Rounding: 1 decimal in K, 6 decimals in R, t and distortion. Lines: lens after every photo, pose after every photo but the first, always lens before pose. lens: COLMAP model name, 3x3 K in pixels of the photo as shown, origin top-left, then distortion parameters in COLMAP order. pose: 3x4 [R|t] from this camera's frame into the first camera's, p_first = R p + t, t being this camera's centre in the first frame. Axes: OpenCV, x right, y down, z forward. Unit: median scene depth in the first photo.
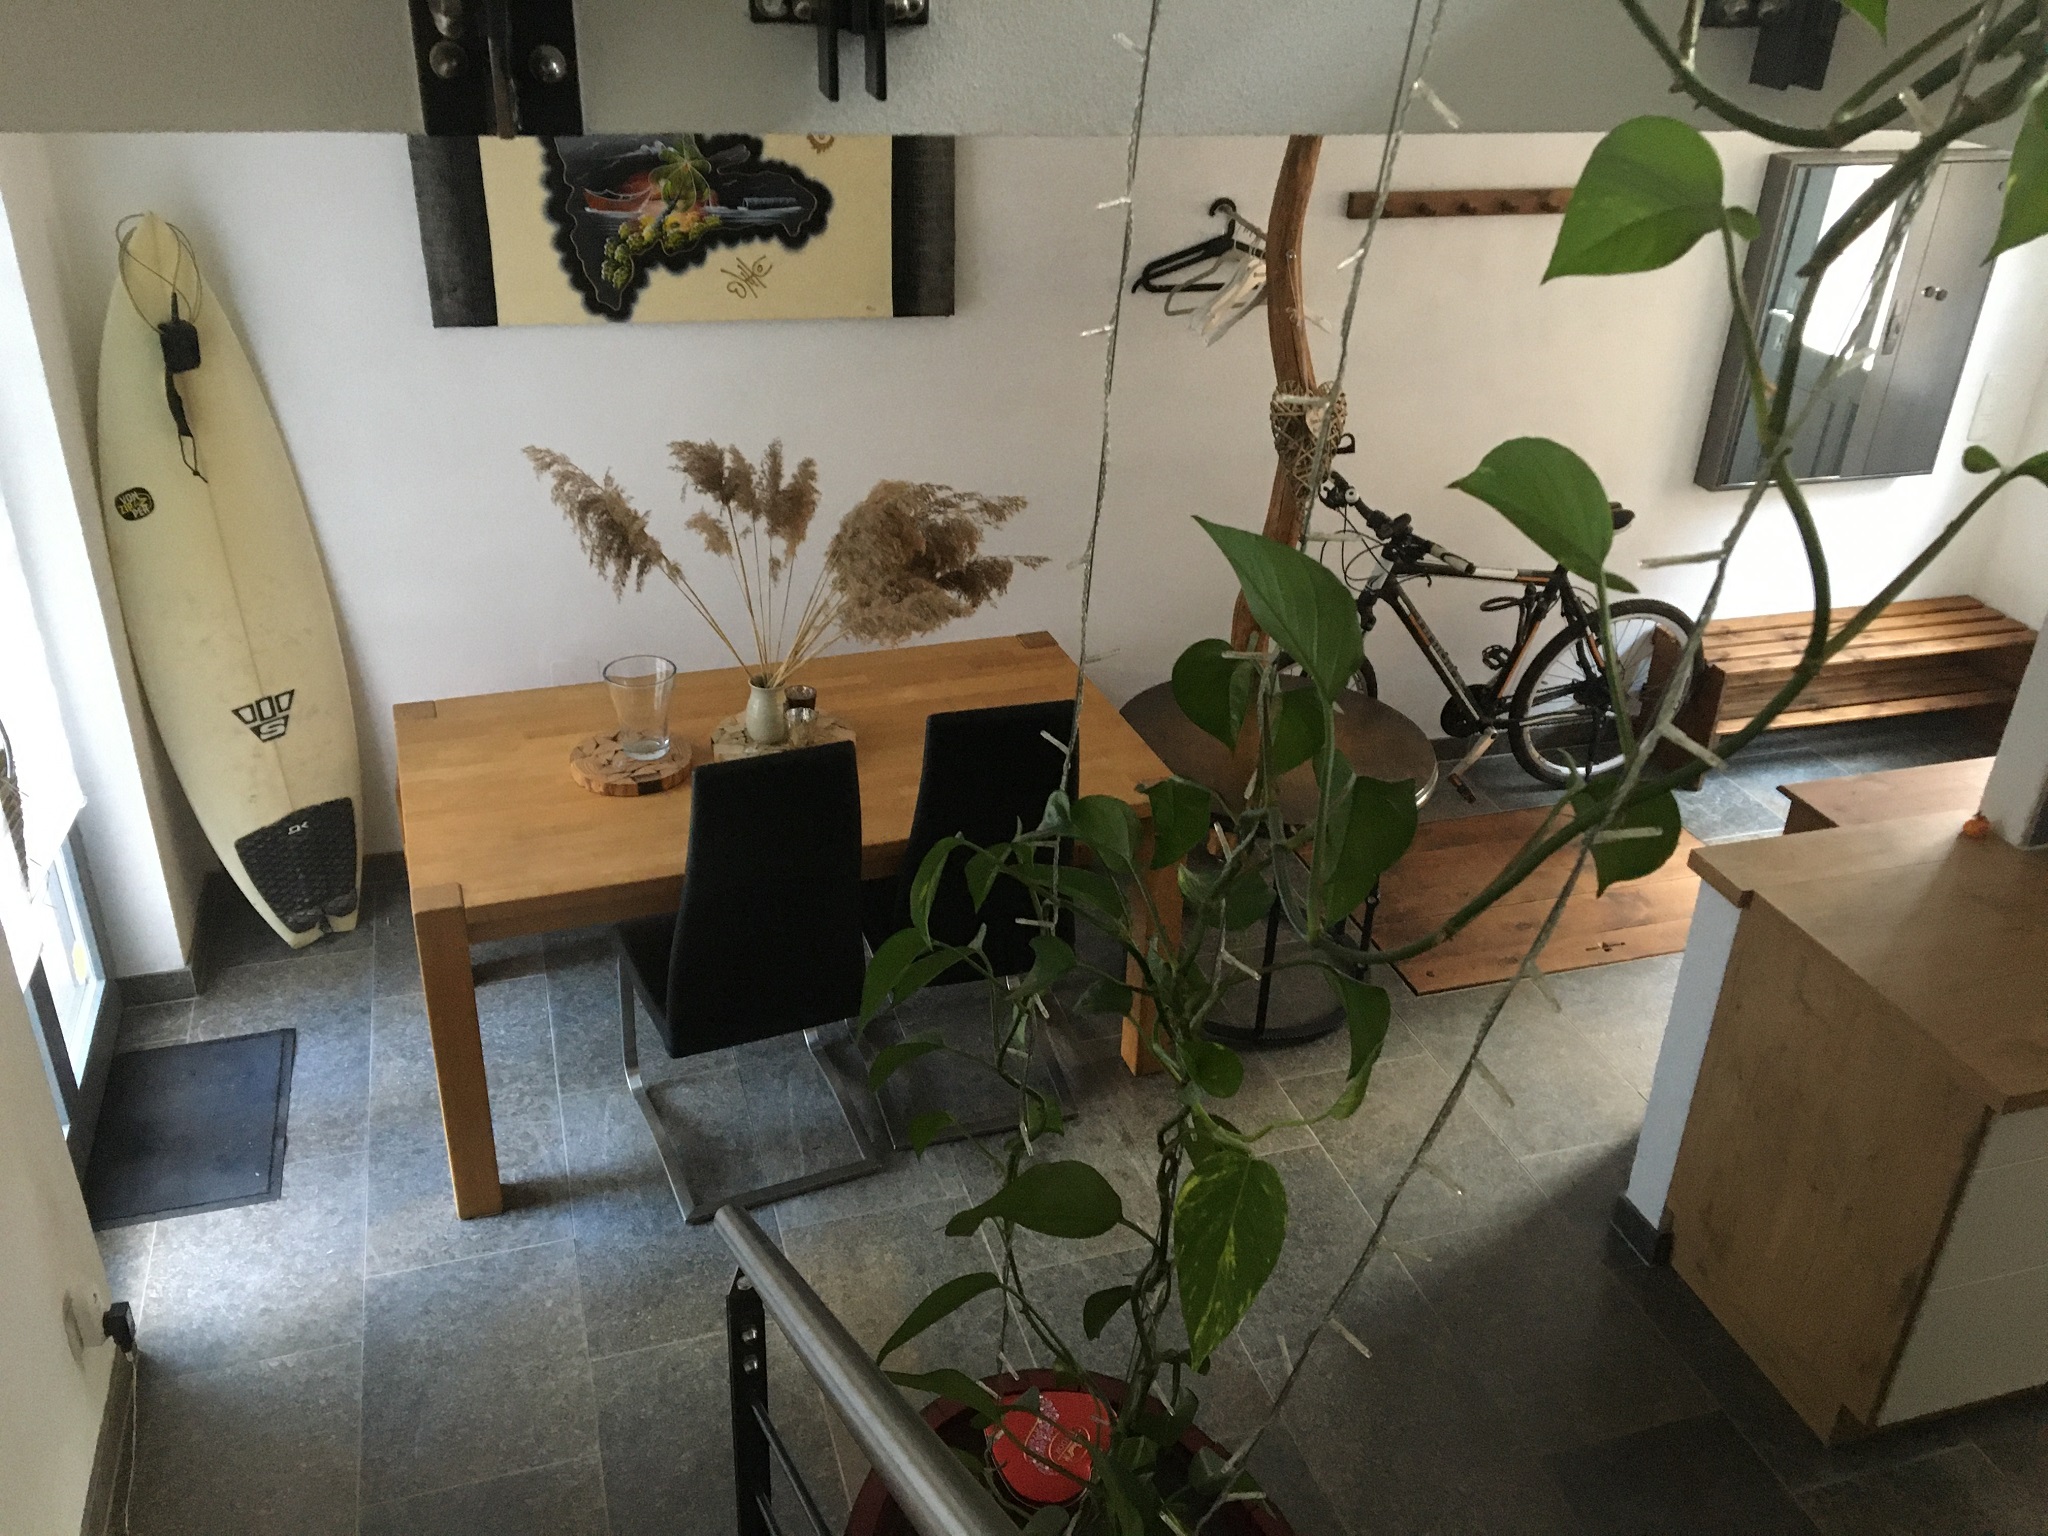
lens RADIAL K [[1723.9, 0, 1026.8], [0, 1723.9, 758.8], [0, 0, 1]] dist [0.081794, -0.122050]
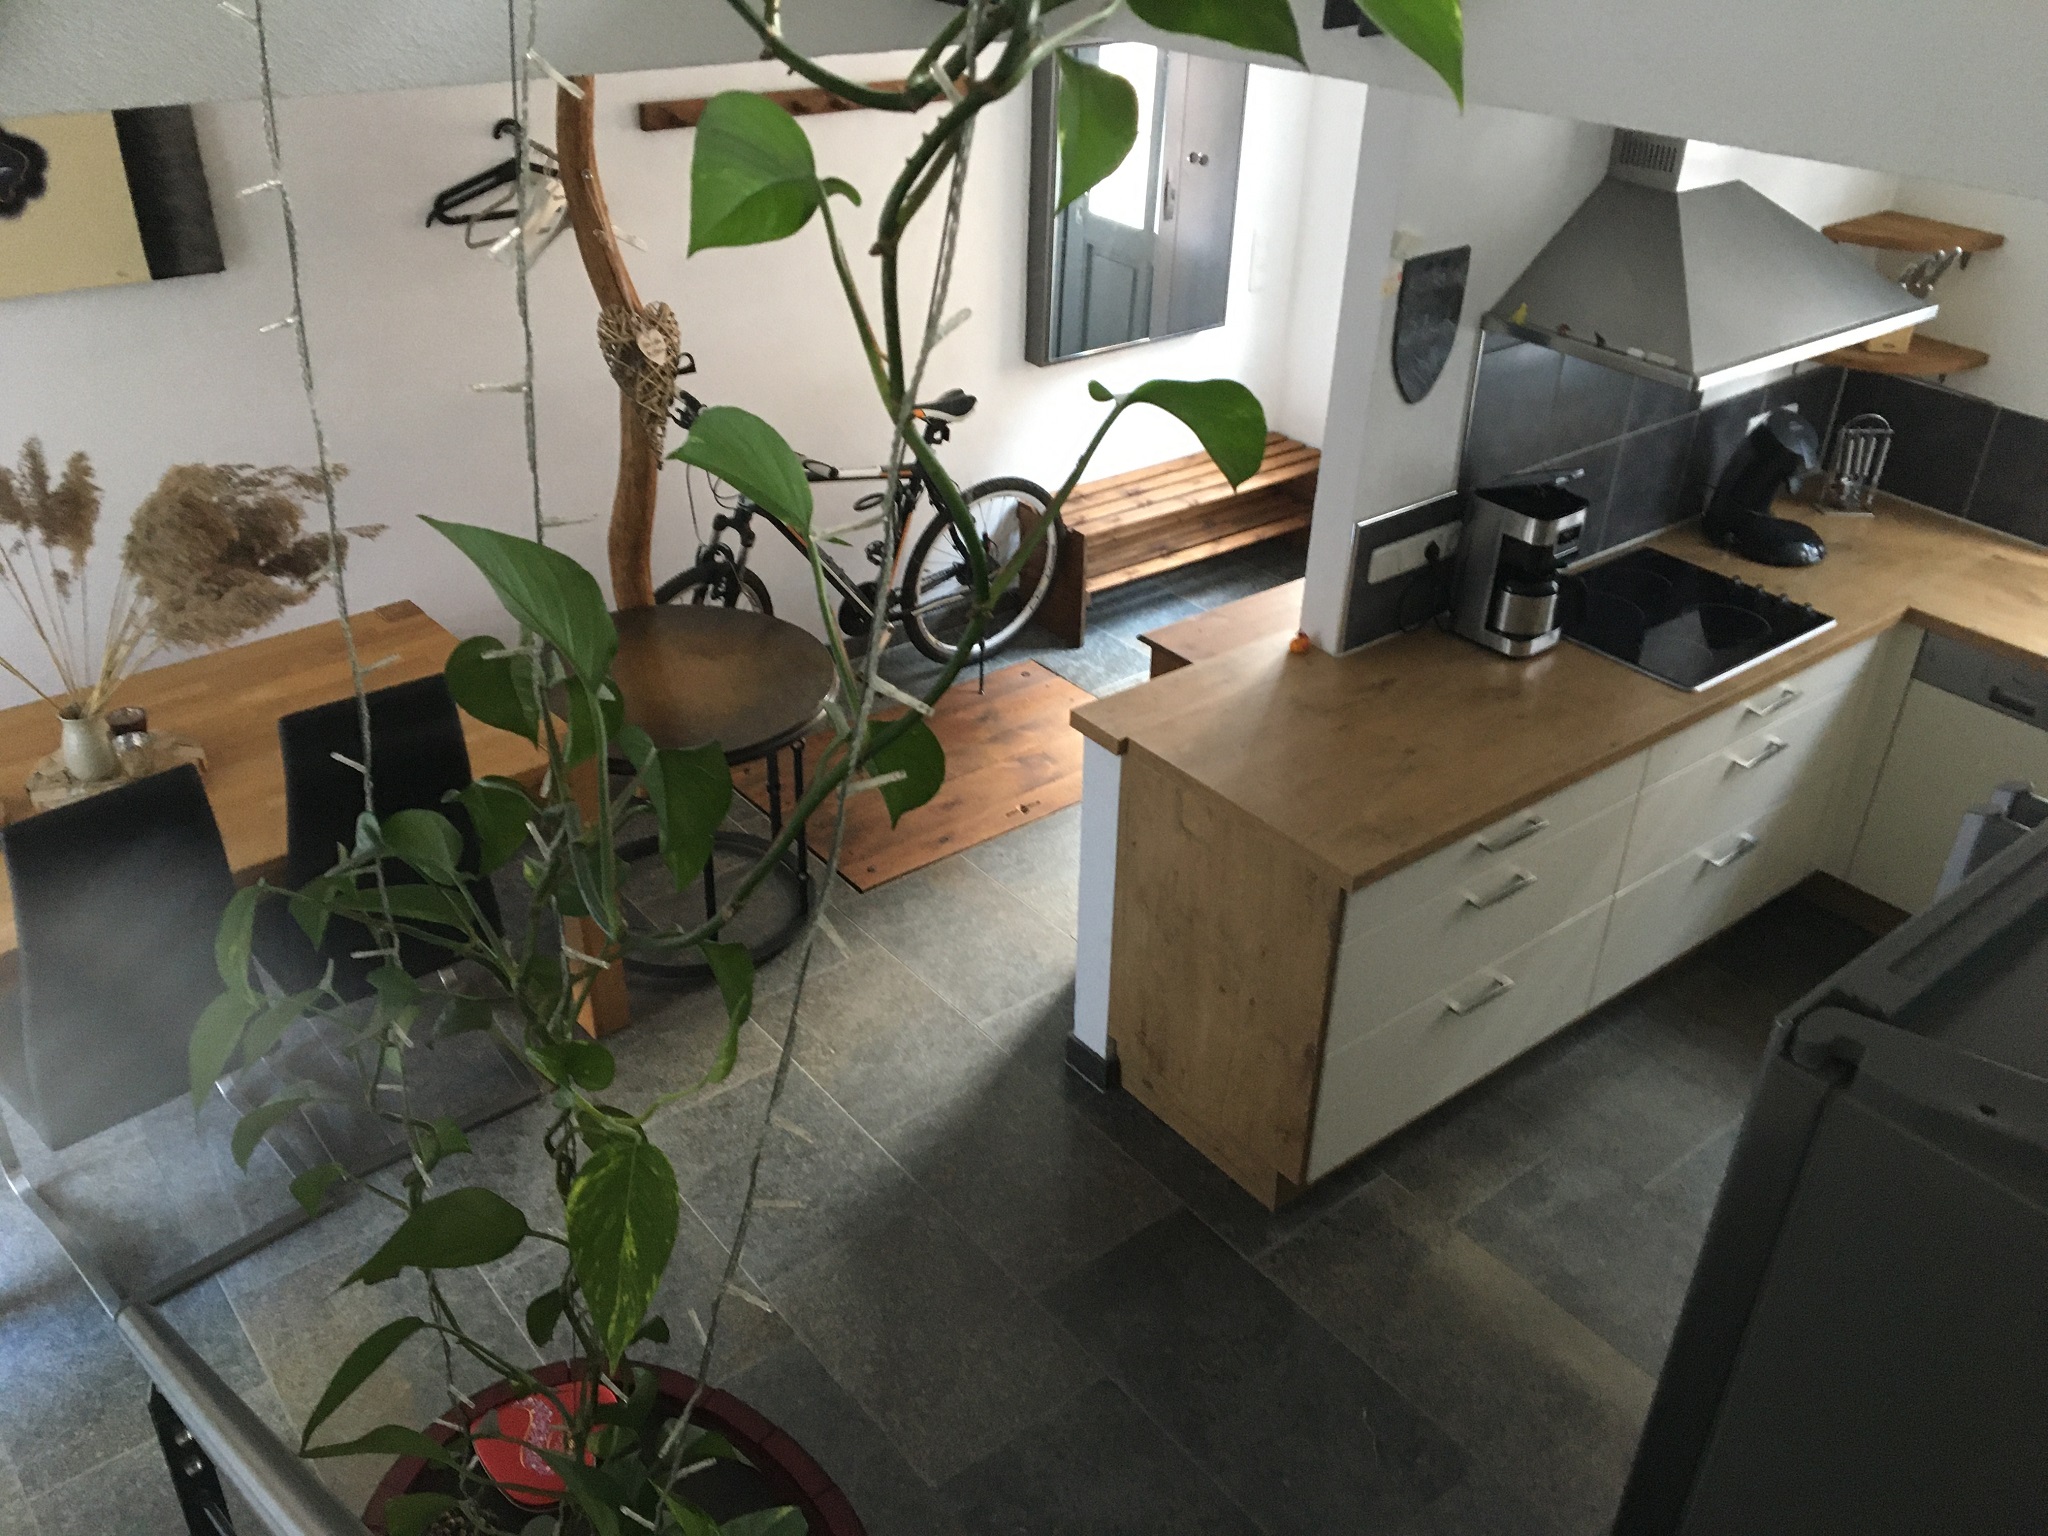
lens RADIAL K [[1723.9, 0, 1042.5], [0, 1723.9, 754.0], [0, 0, 1]] dist [0.081794, -0.122050]
pose [[0.931189, -0.192716, 0.309430, 0.027171], [0.176302, 0.981043, 0.080446, -0.008657], [-0.319068, -0.020357, 0.947513, -0.002083]]
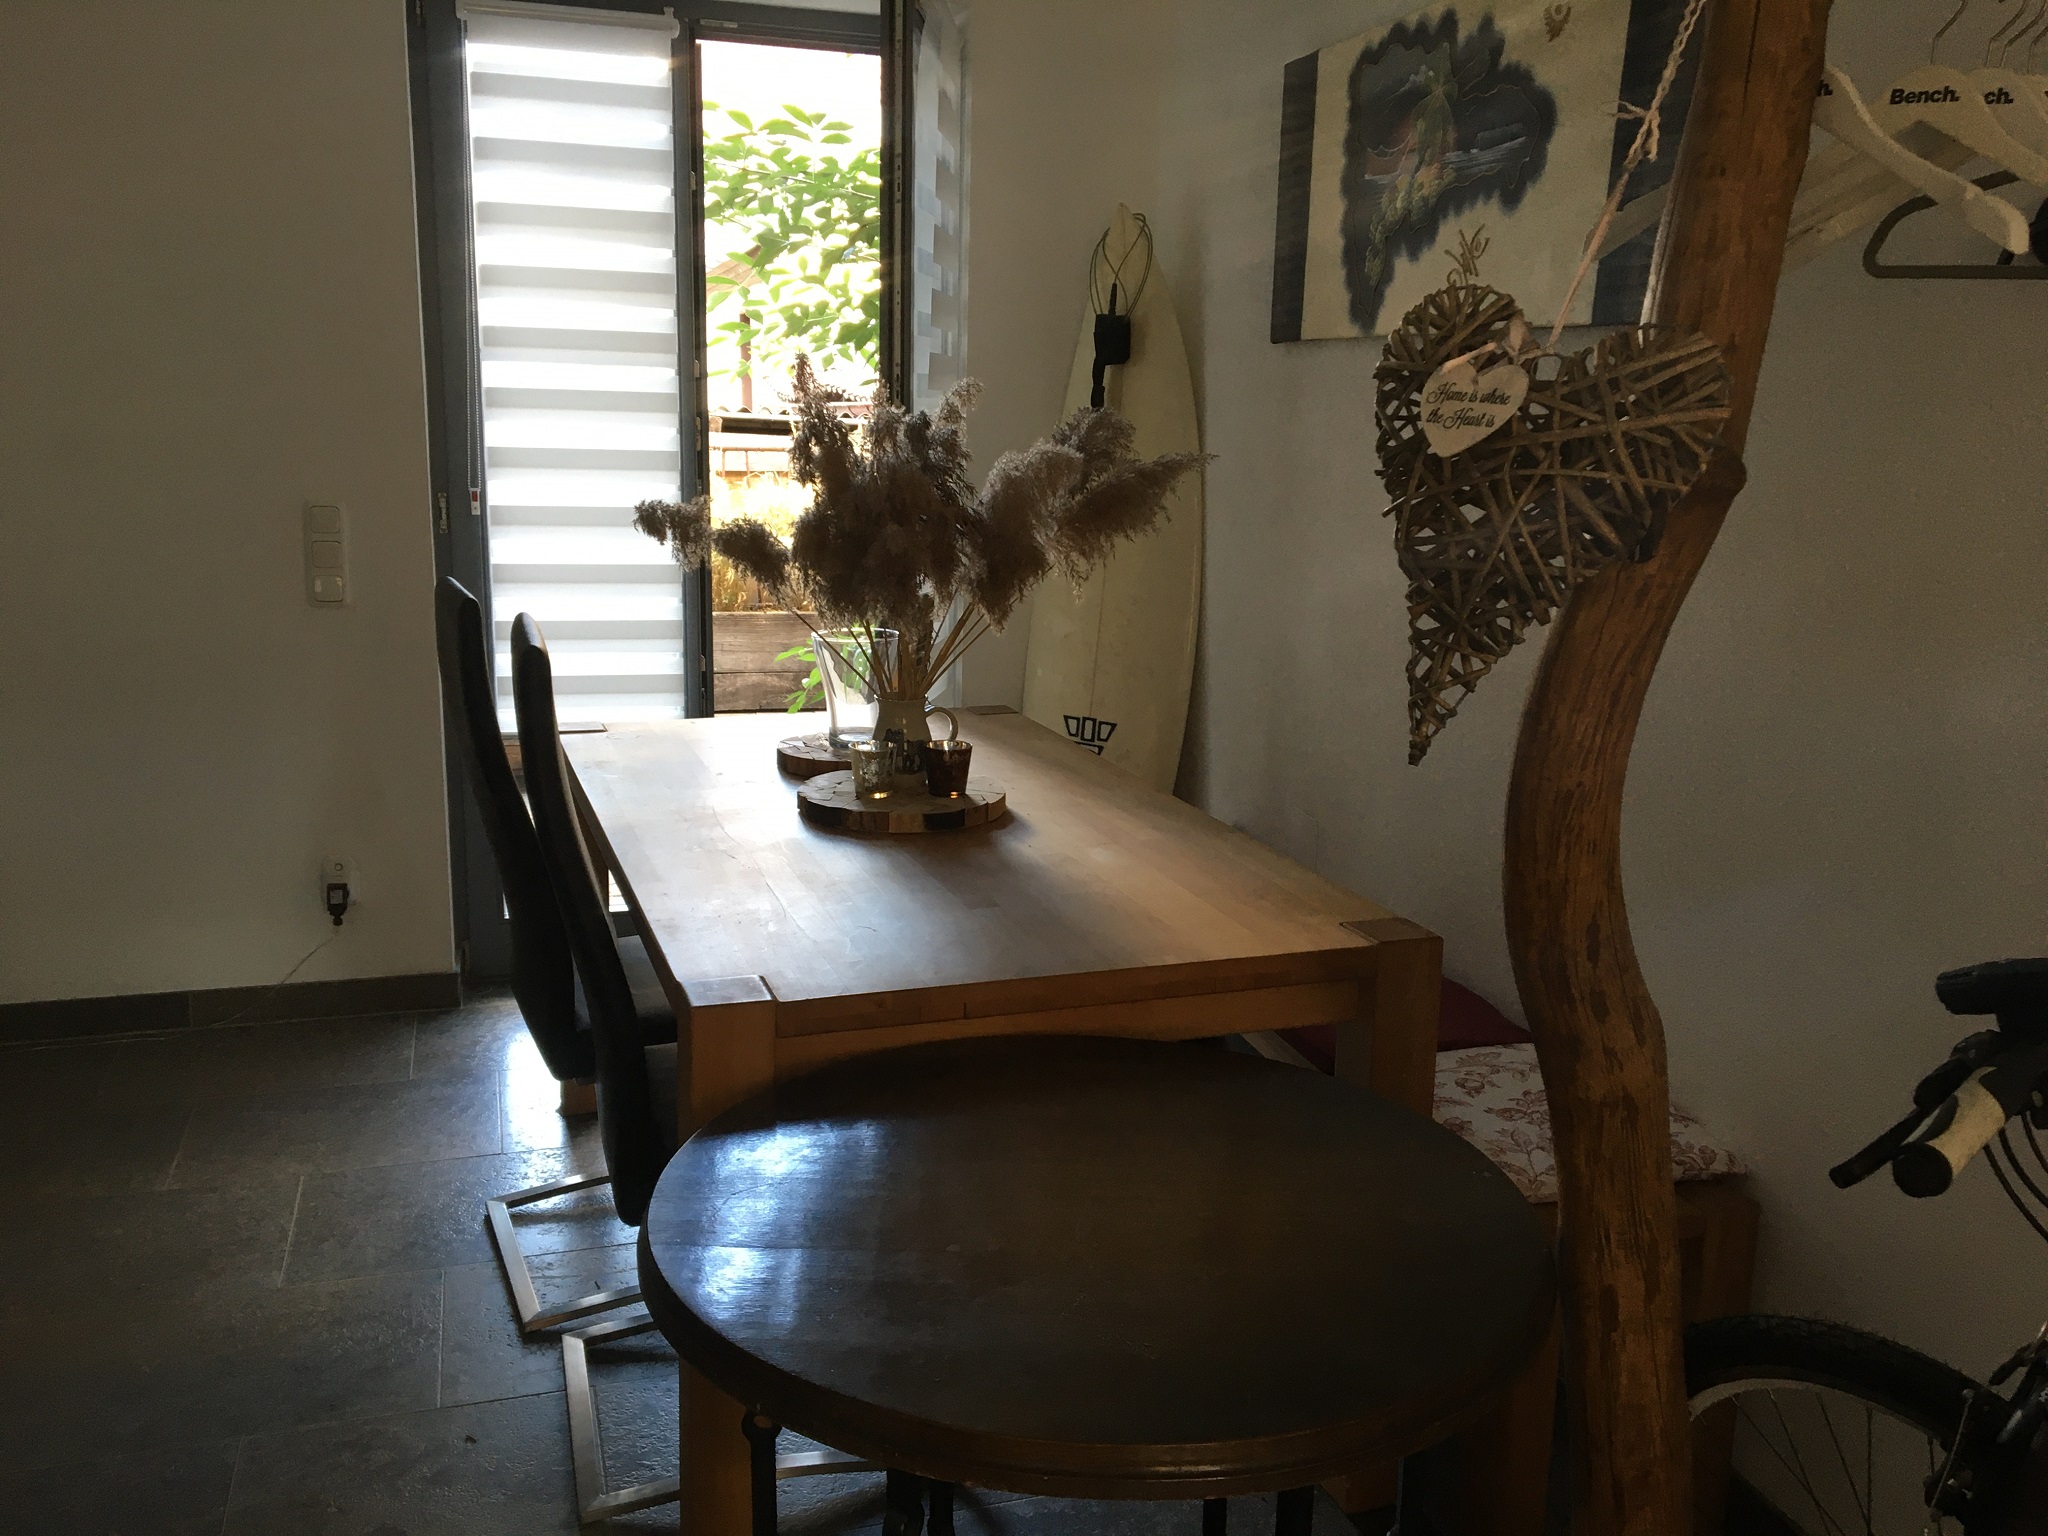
lens RADIAL K [[1723.9, 0, 1024.9], [0, 1723.9, 767.0], [0, 0, 1]] dist [0.081794, -0.122050]
pose [[-0.000450, 0.174929, -0.984581, 0.524878], [-0.495355, 0.855257, 0.152179, -0.145461], [0.868690, 0.487786, 0.086268, 0.951426]]
